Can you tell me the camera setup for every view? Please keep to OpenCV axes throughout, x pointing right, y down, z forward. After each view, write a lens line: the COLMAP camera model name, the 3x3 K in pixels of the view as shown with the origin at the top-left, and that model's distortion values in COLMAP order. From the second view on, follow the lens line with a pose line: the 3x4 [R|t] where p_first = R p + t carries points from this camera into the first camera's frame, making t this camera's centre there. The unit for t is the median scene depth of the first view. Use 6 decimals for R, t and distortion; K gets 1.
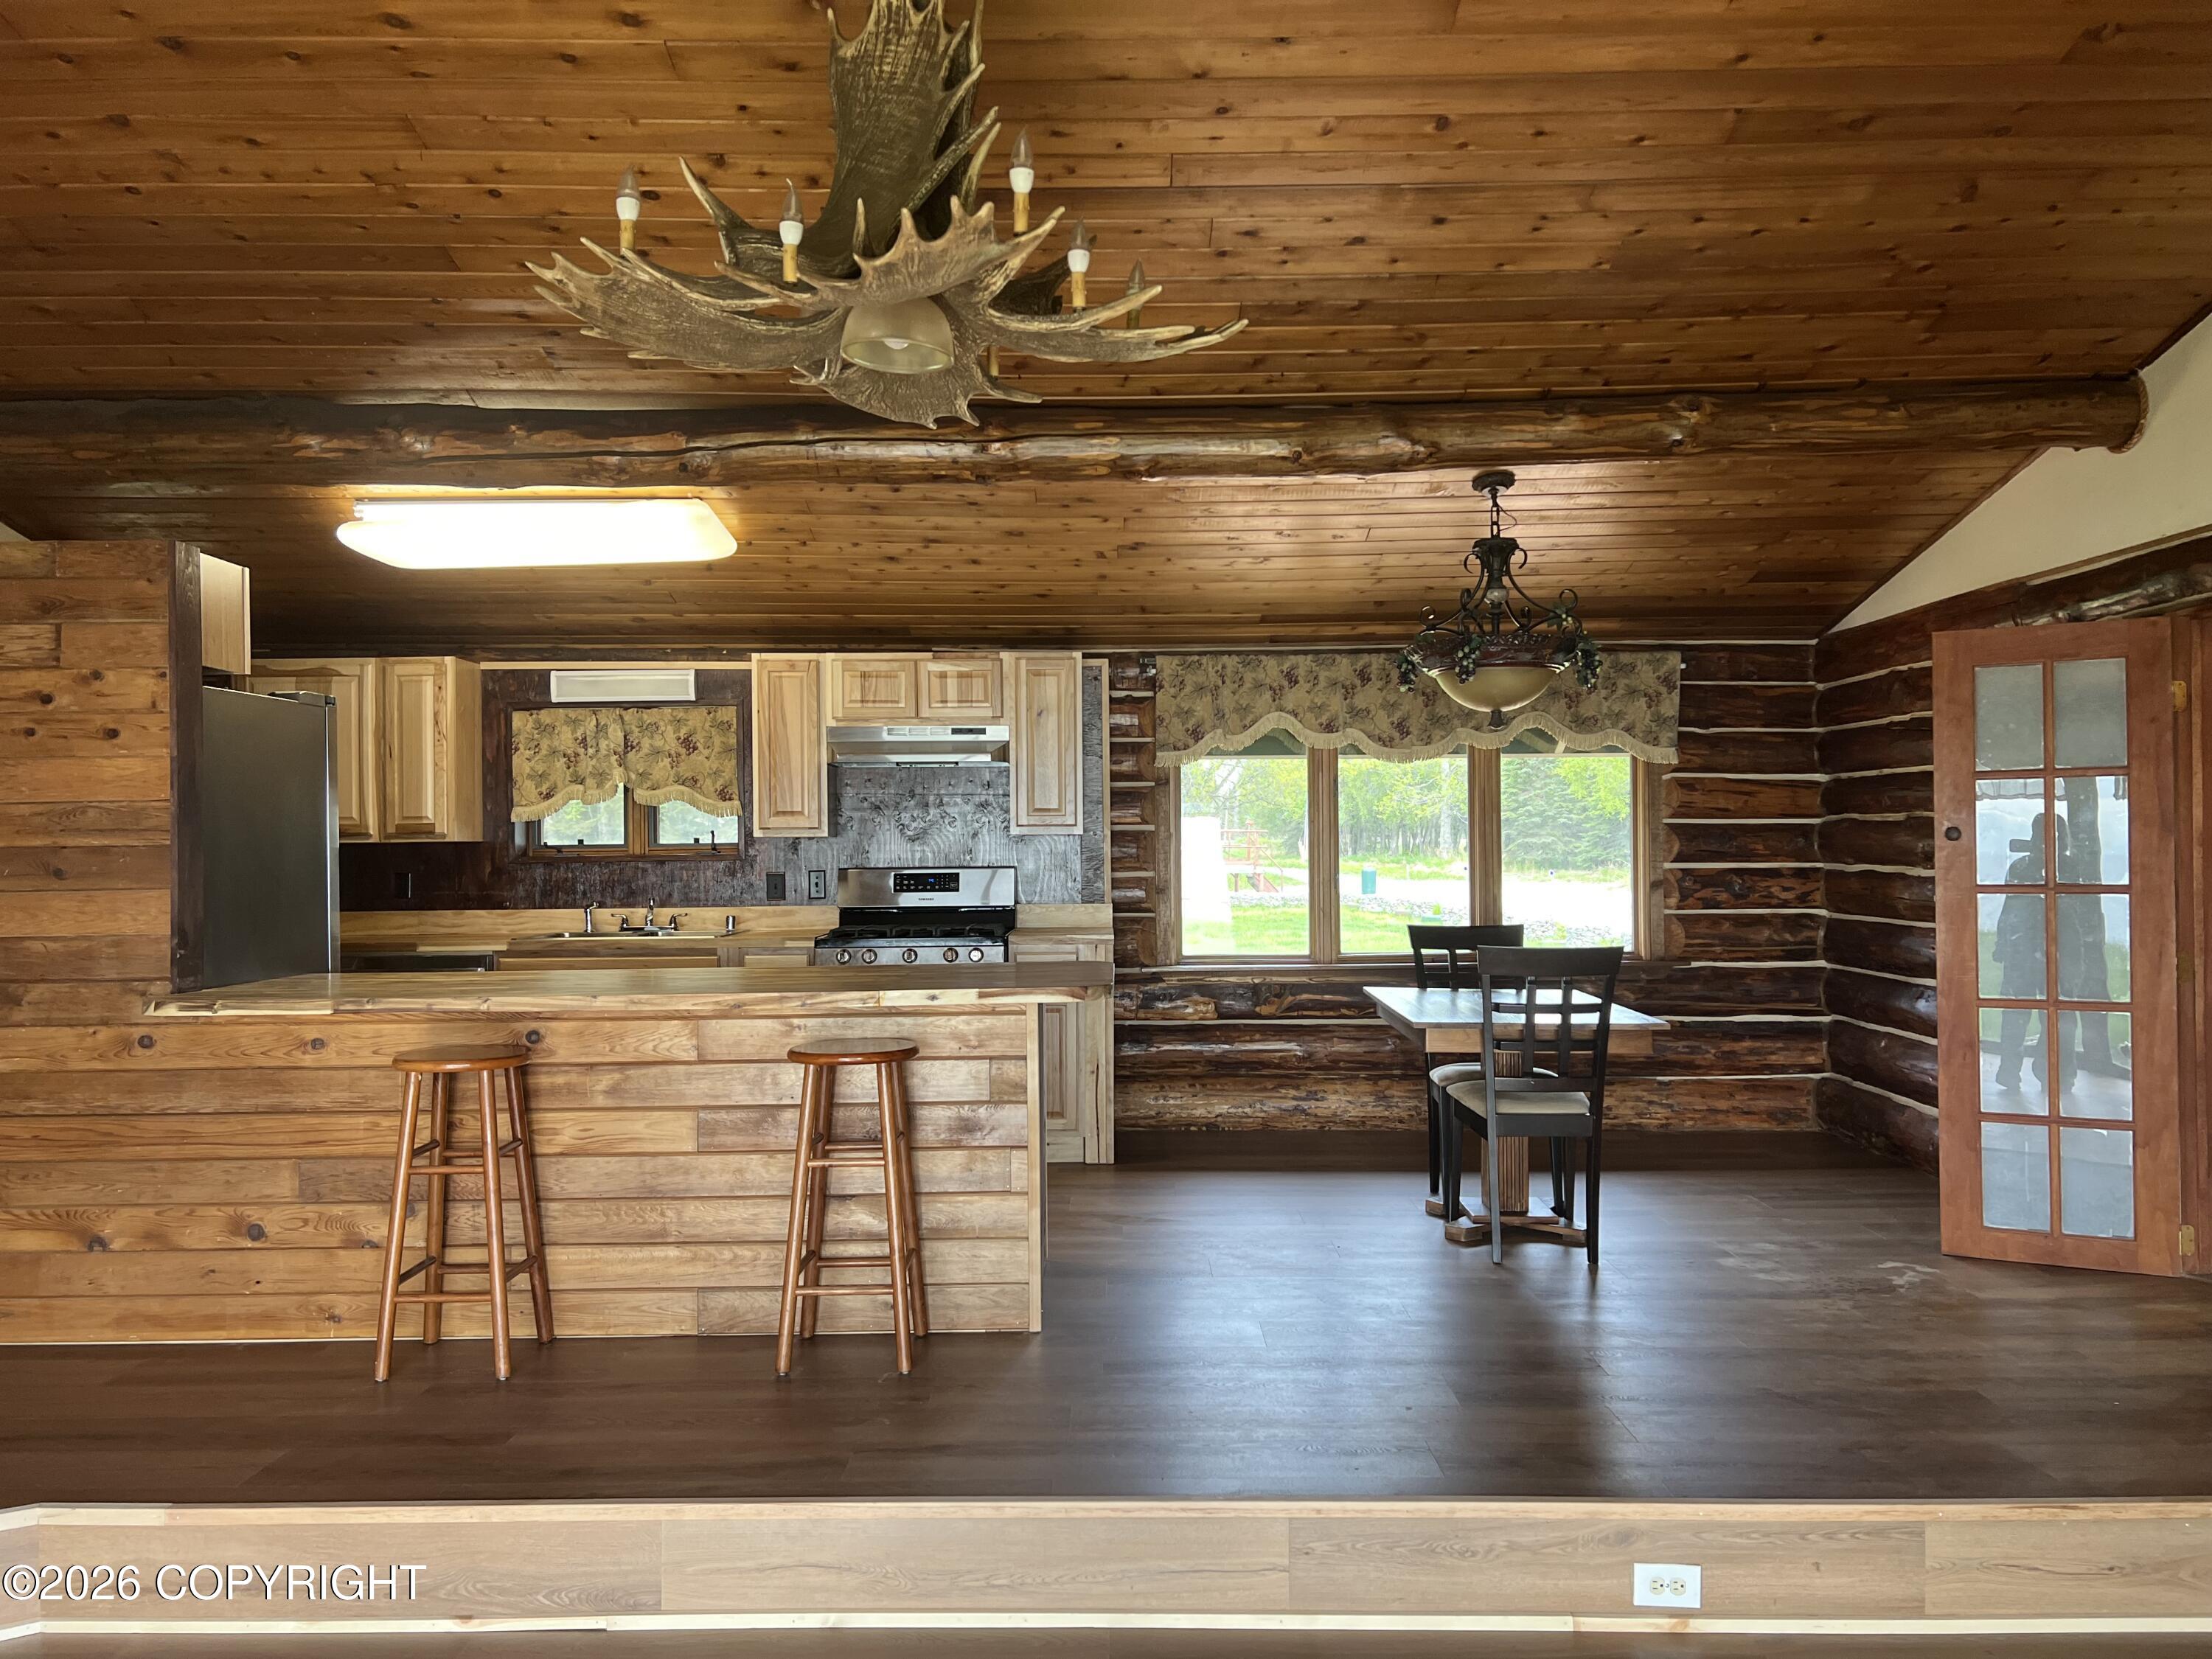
lens RADIAL K [[1661.3, 0, 1106.0], [0, 1661.3, 829.5], [0, 0, 1]] dist [0.071835, -0.102321]
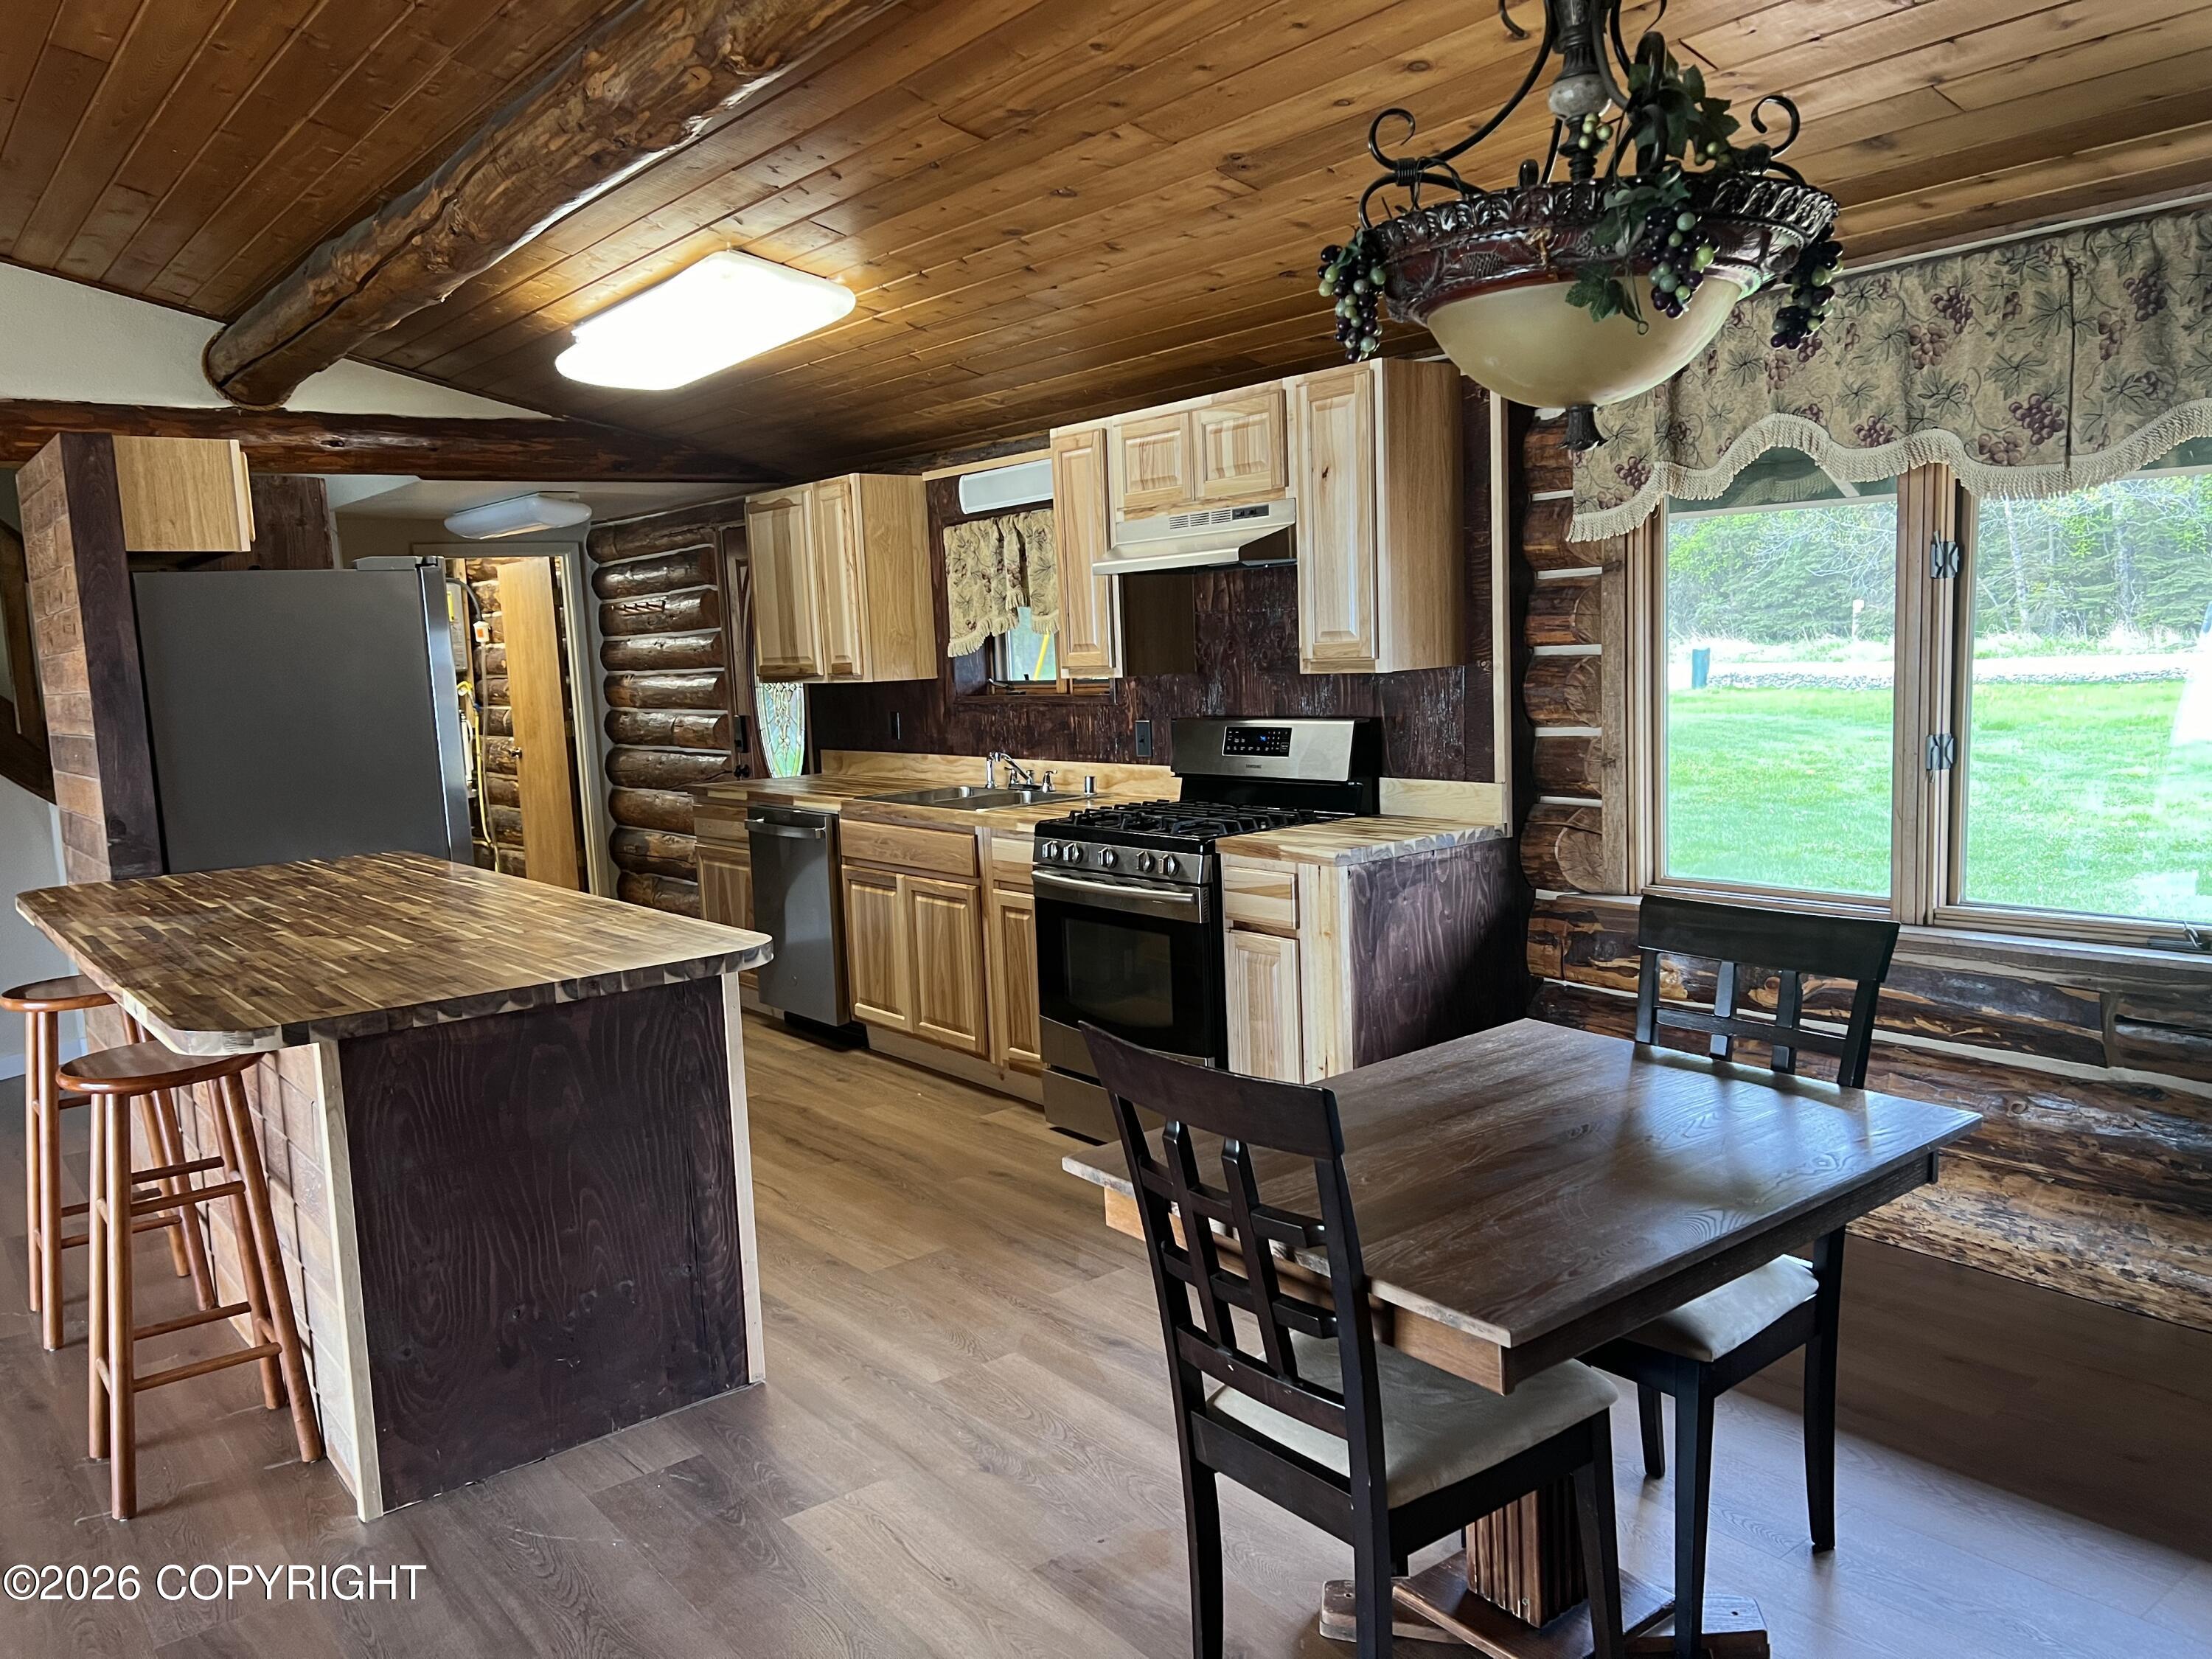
lens RADIAL K [[1661.3, 0, 1106.0], [0, 1661.3, 829.5], [0, 0, 1]] dist [0.071835, -0.102321]
pose [[0.618046, 0.070653, -0.782961, 0.379966], [0.053229, 0.989907, 0.131345, -0.024601], [0.784338, -0.122853, 0.608047, 0.524310]]
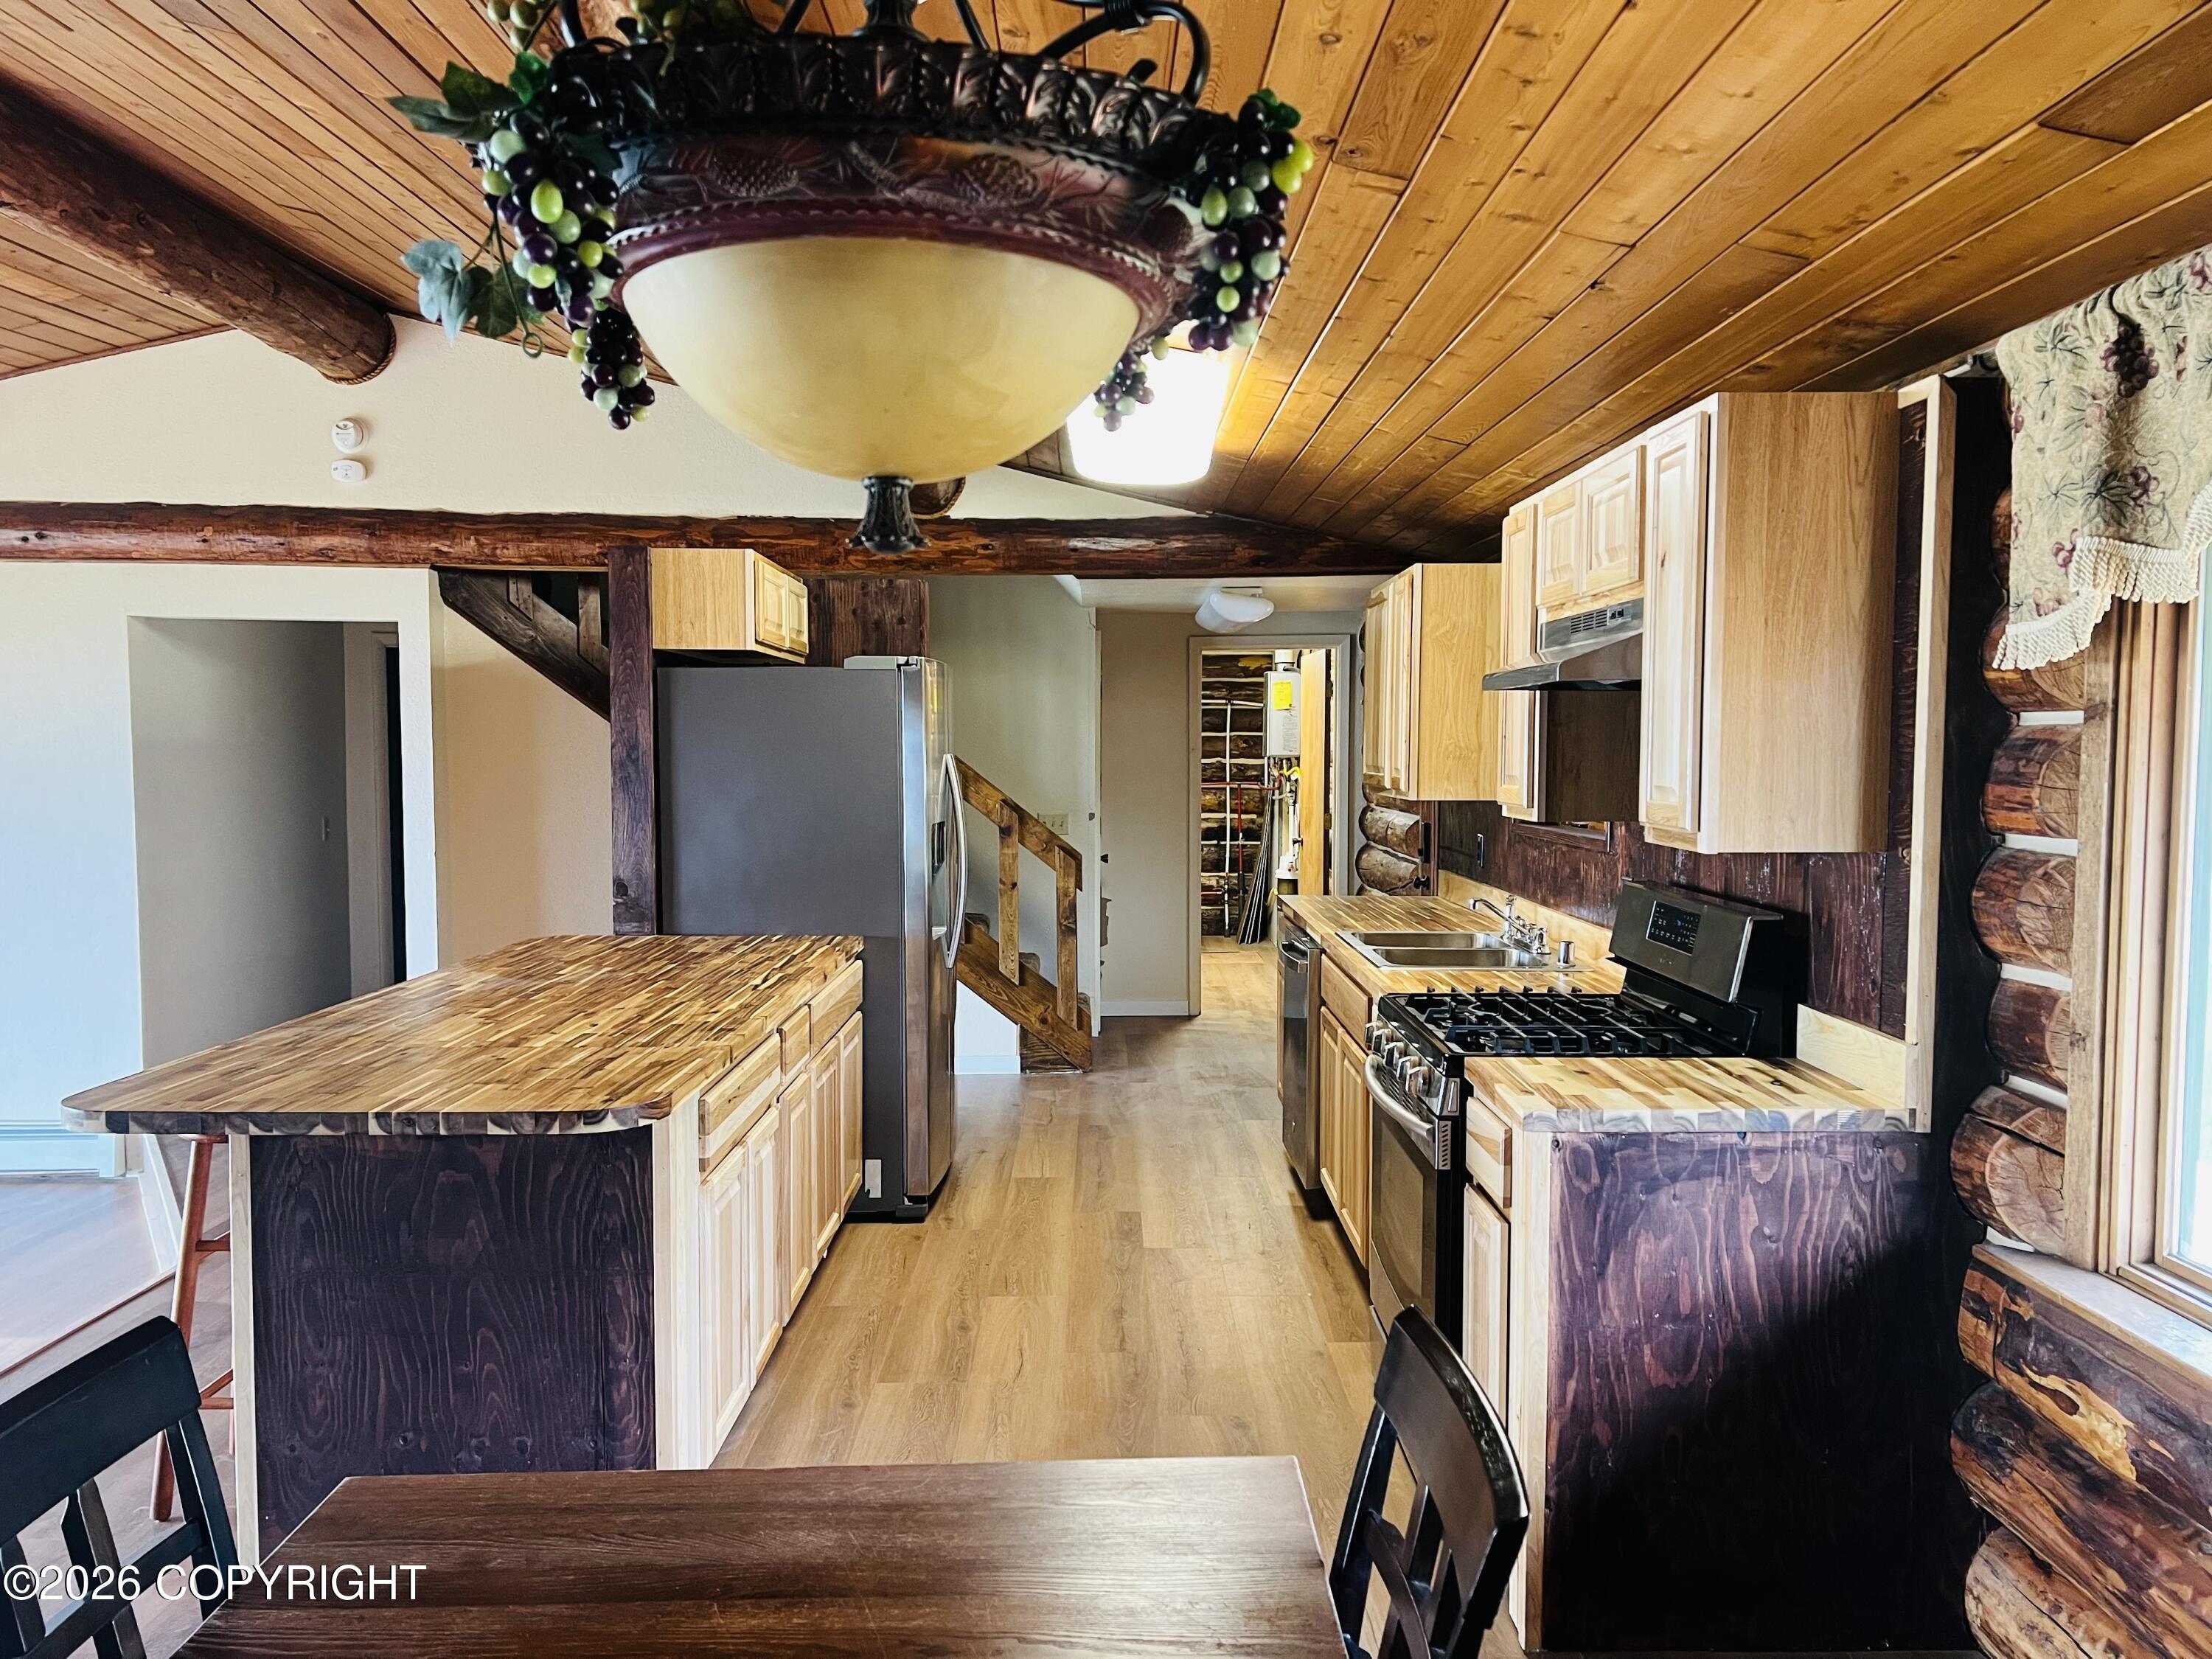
lens RADIAL K [[1661.3, 0, 1106.0], [0, 1661.3, 829.5], [0, 0, 1]] dist [0.071835, -0.102321]
pose [[0.010145, 0.062470, -0.997995, 0.371055], [0.013977, 0.997940, 0.062609, -0.029559], [0.999851, -0.014584, 0.009251, 0.818588]]
